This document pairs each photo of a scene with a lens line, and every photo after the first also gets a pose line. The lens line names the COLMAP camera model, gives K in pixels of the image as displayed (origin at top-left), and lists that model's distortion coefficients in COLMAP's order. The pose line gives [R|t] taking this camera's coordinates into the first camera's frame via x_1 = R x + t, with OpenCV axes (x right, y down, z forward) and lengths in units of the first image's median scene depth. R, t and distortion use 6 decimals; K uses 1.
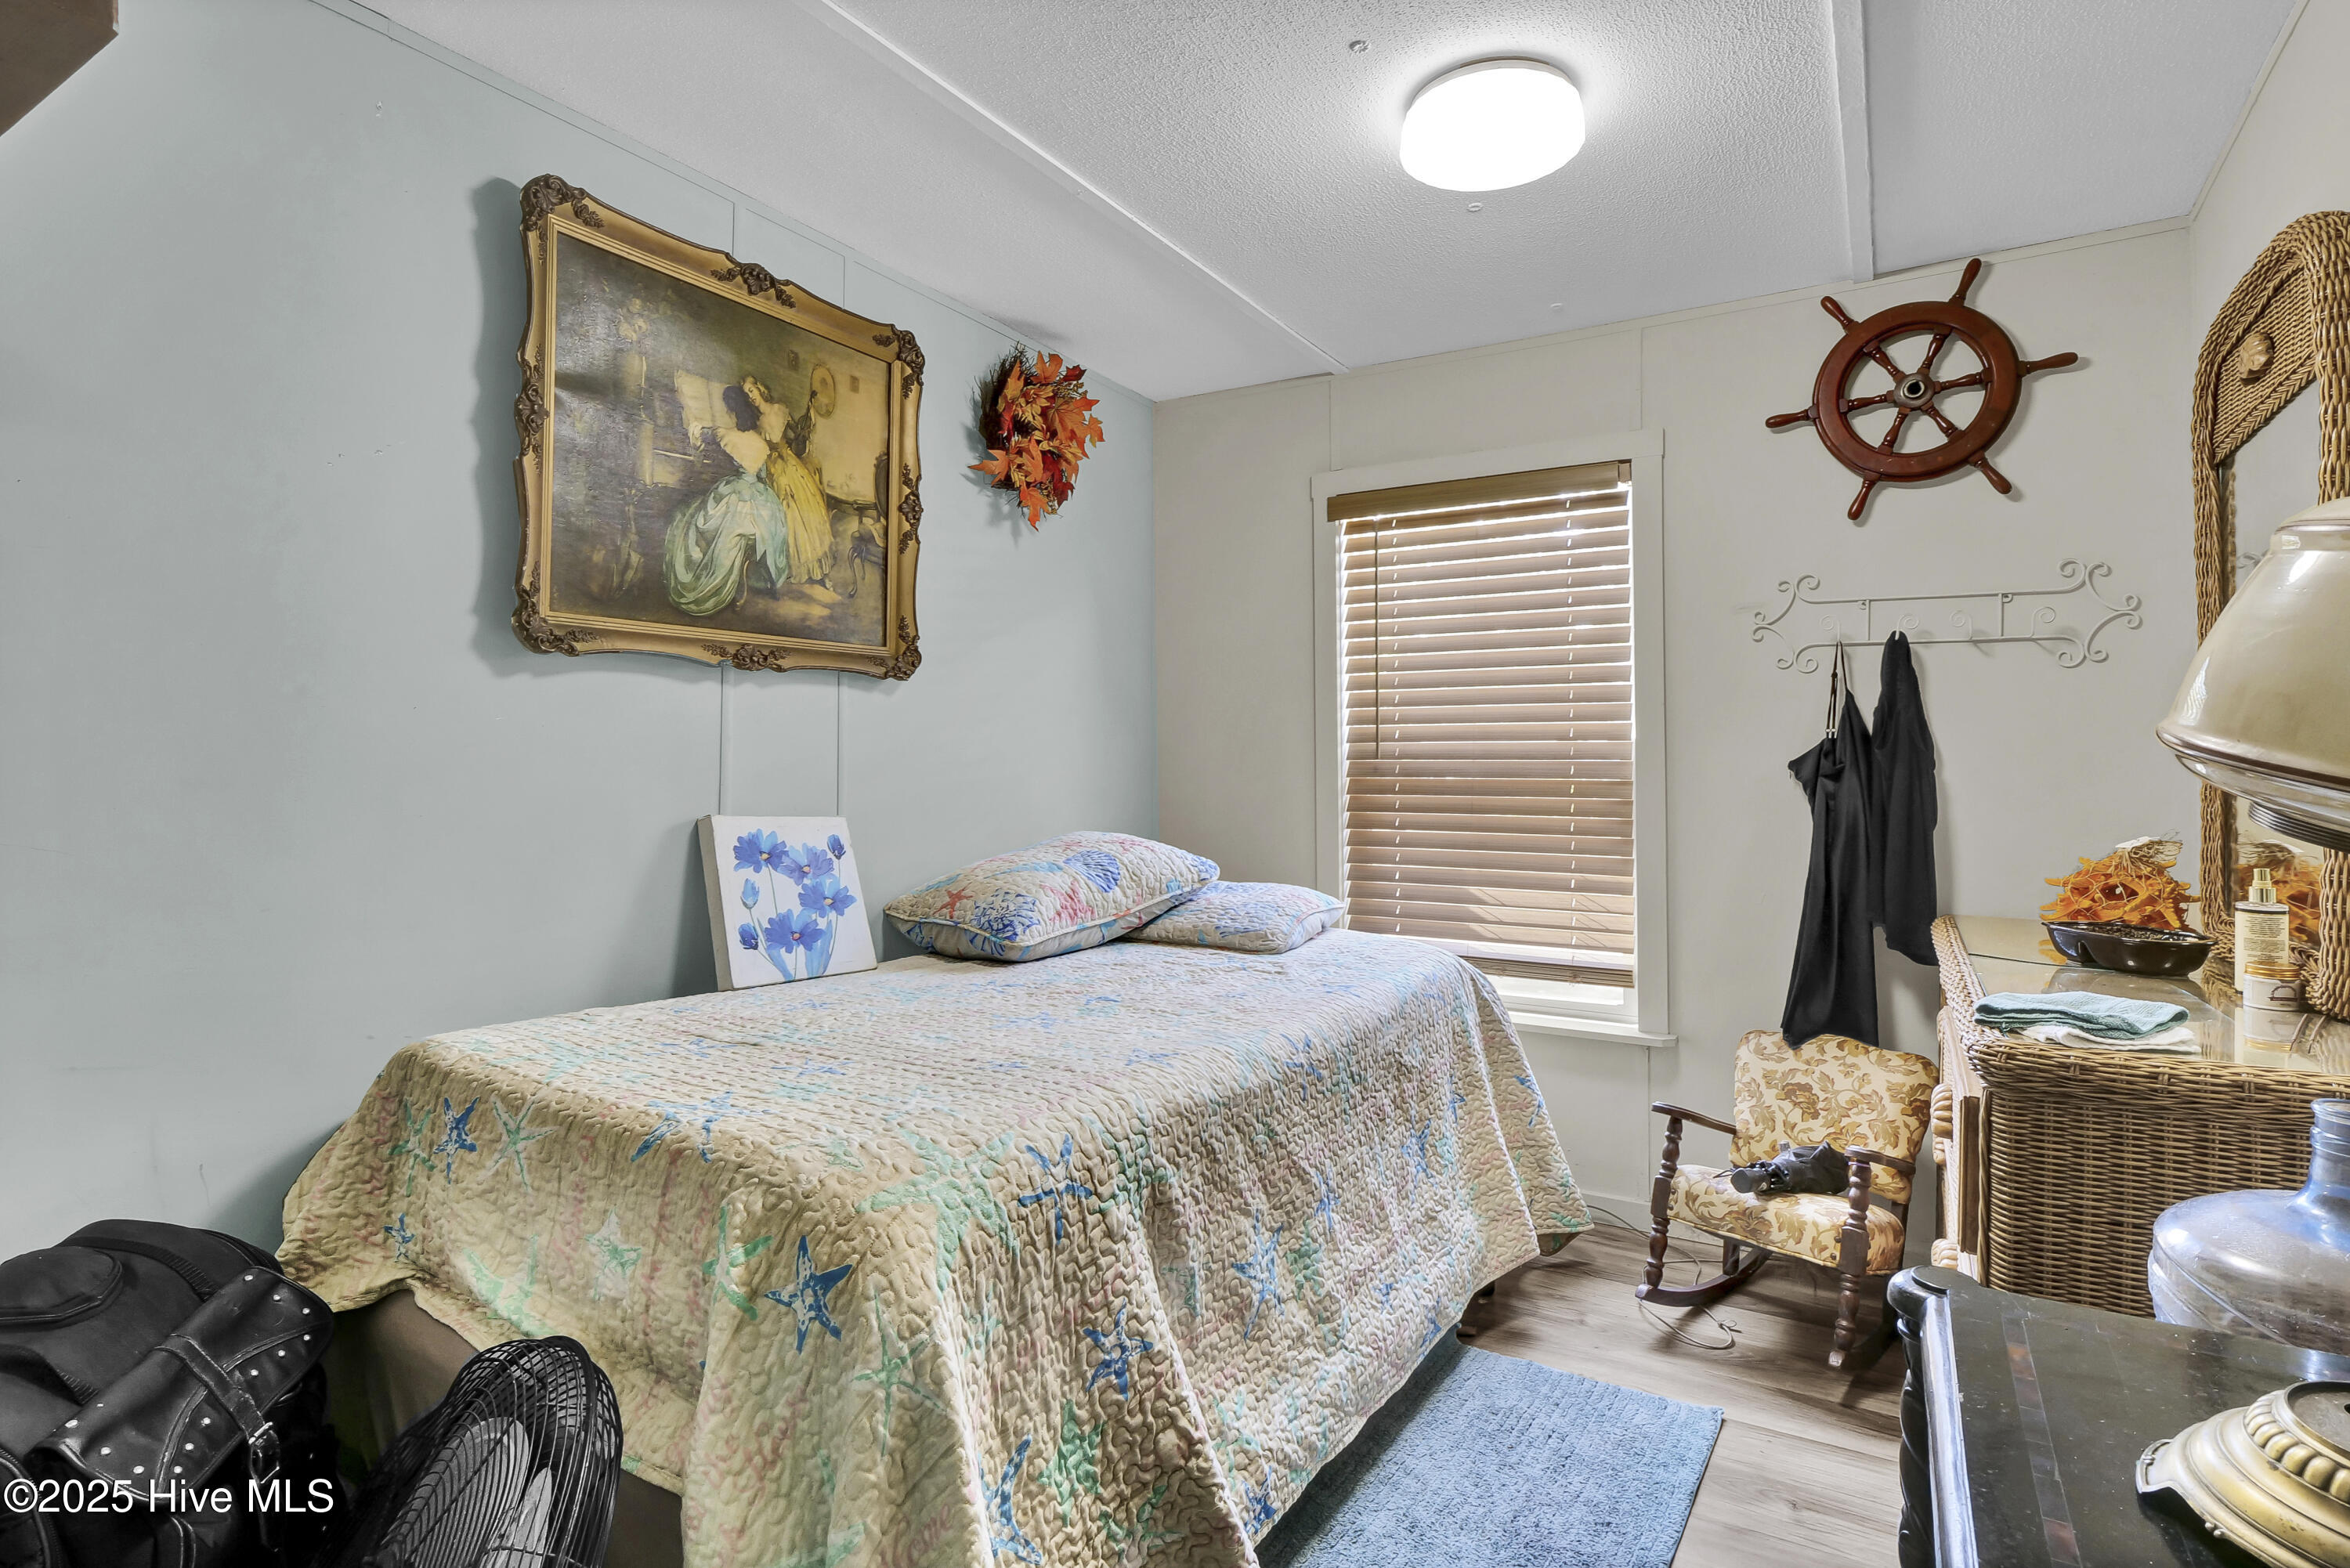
lens RADIAL K [[1172.1, 0, 1169.9], [0, 1172.1, 793.2], [0, 0, 1]] dist [0.003337, -0.013023]
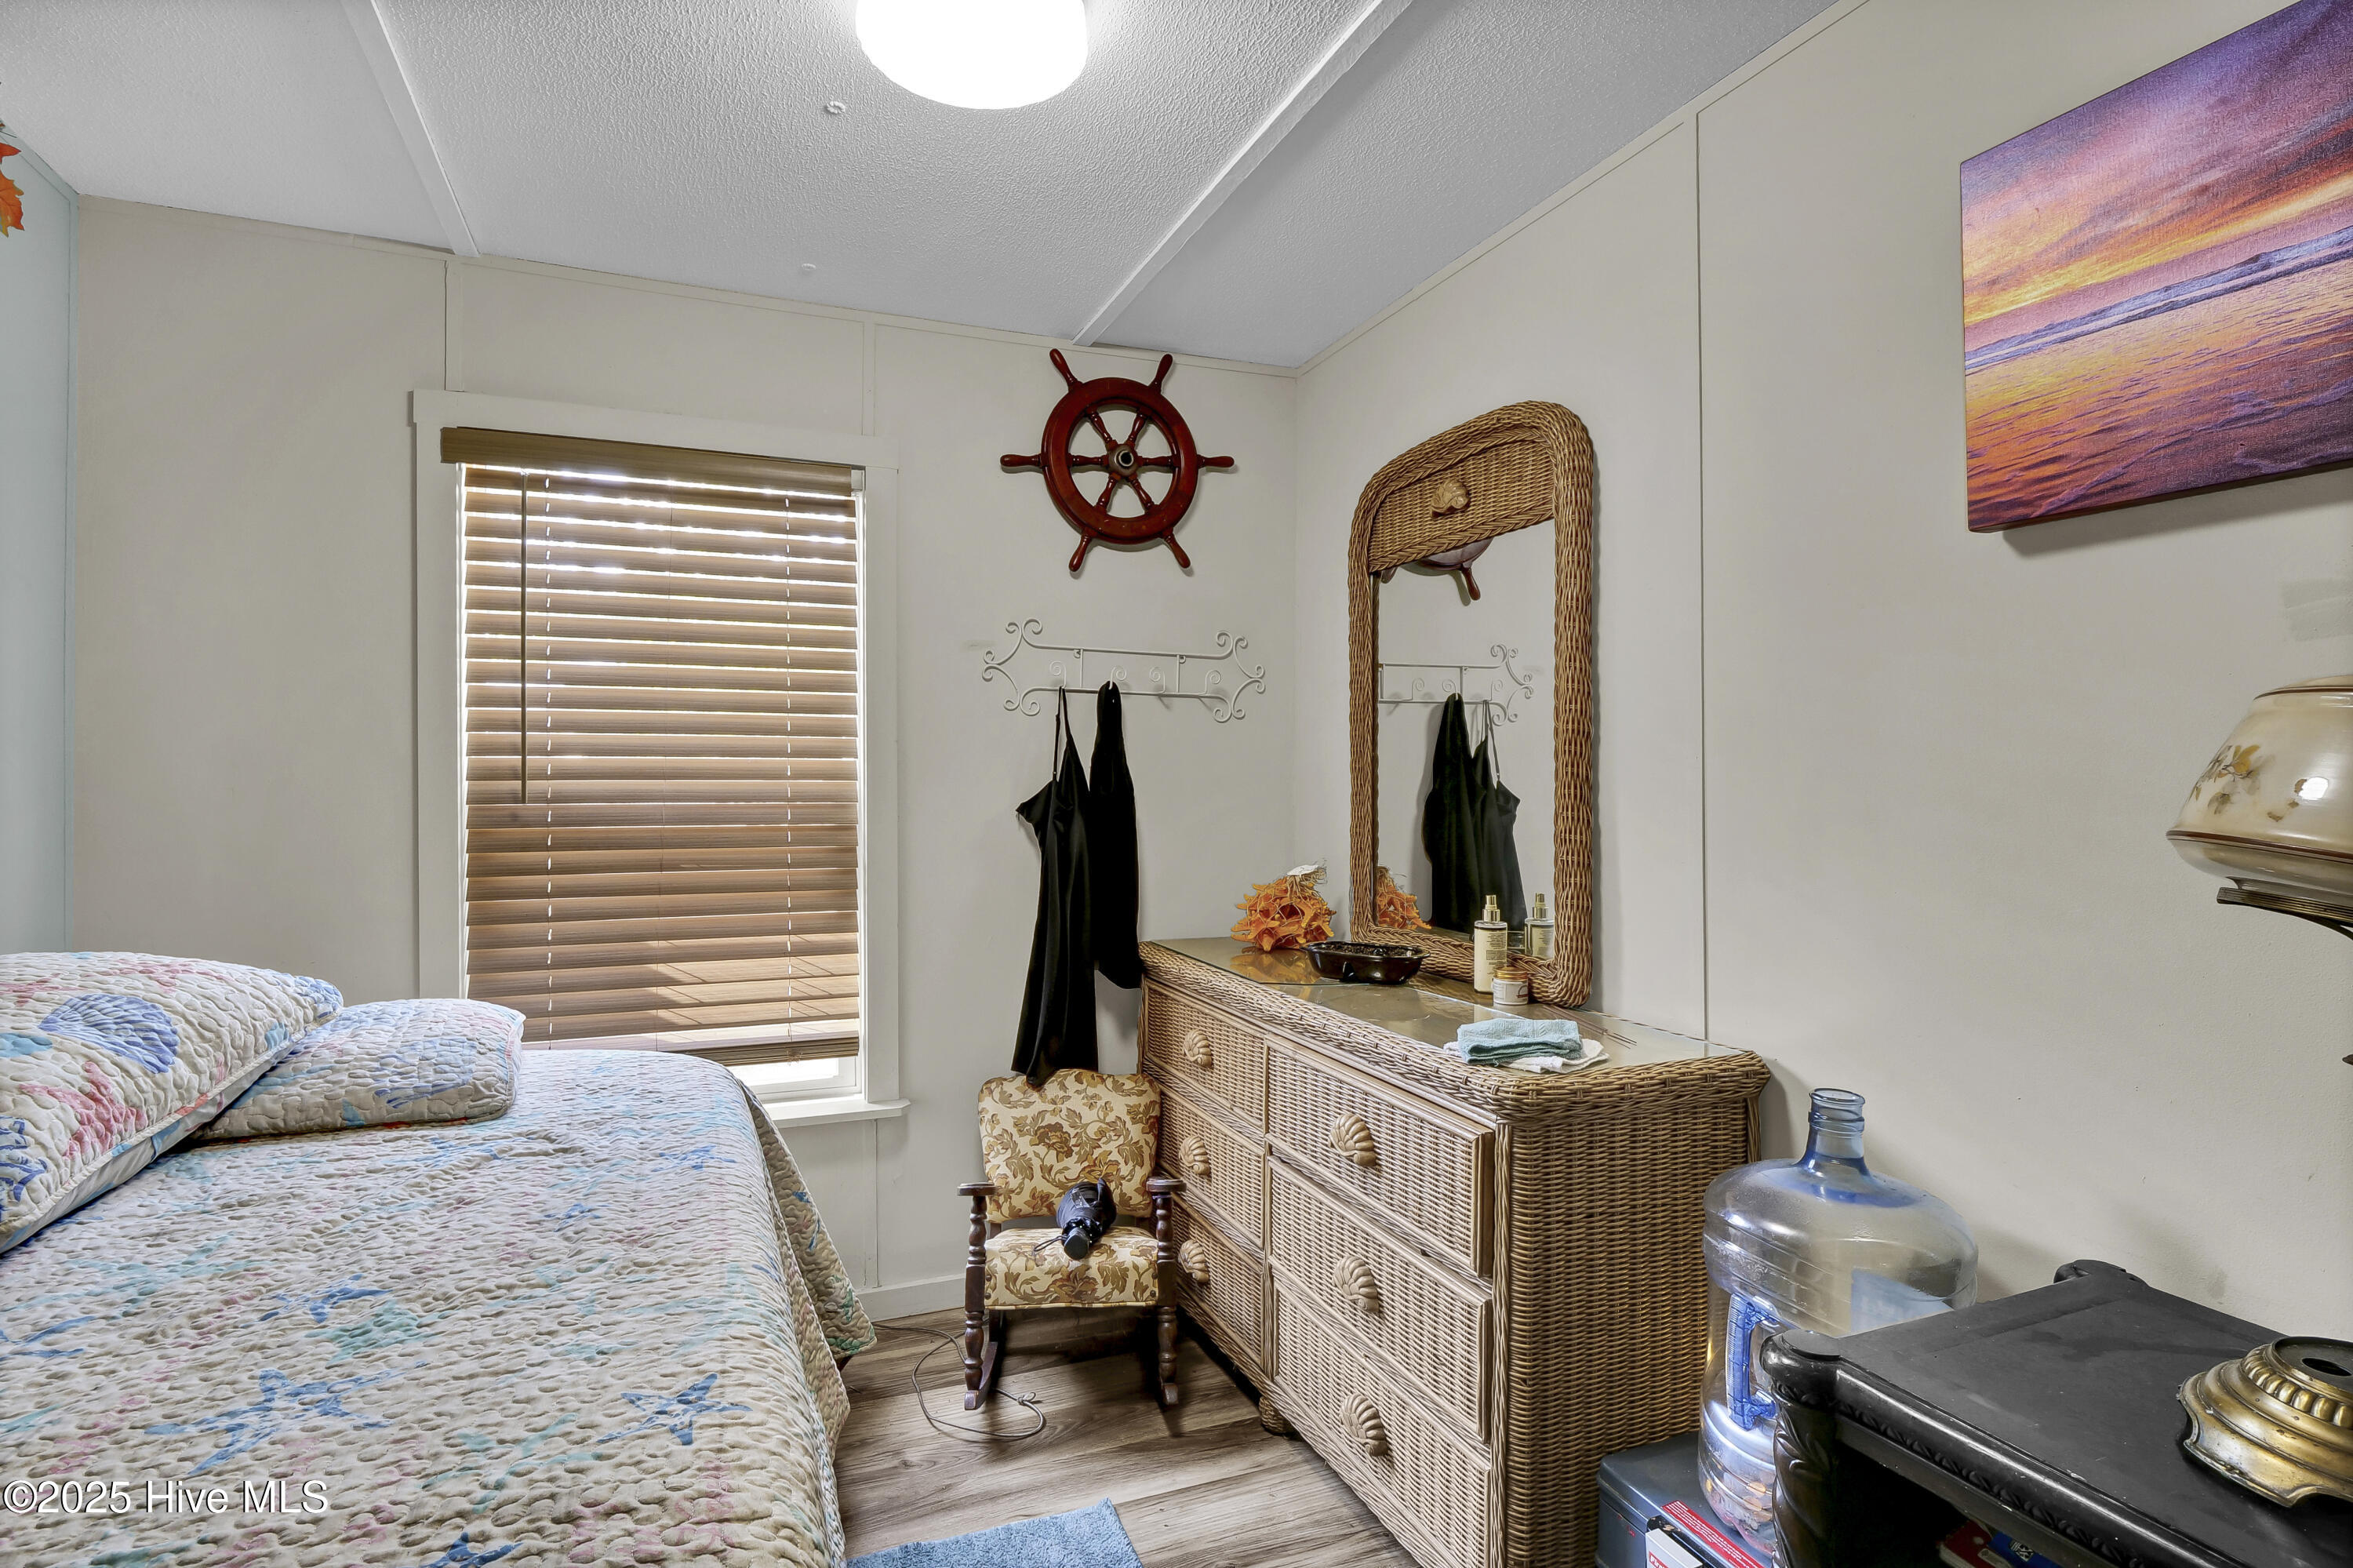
lens RADIAL K [[1173.8, 0, 1171.4], [0, 1173.8, 793.3], [0, 0, 1]] dist [0.003337, -0.013023]
pose [[0.606832, -0.012214, 0.794736, -0.197793], [0.019276, 0.999814, 0.000648, -0.035517], [-0.794596, 0.014926, 0.606954, 0.303159]]
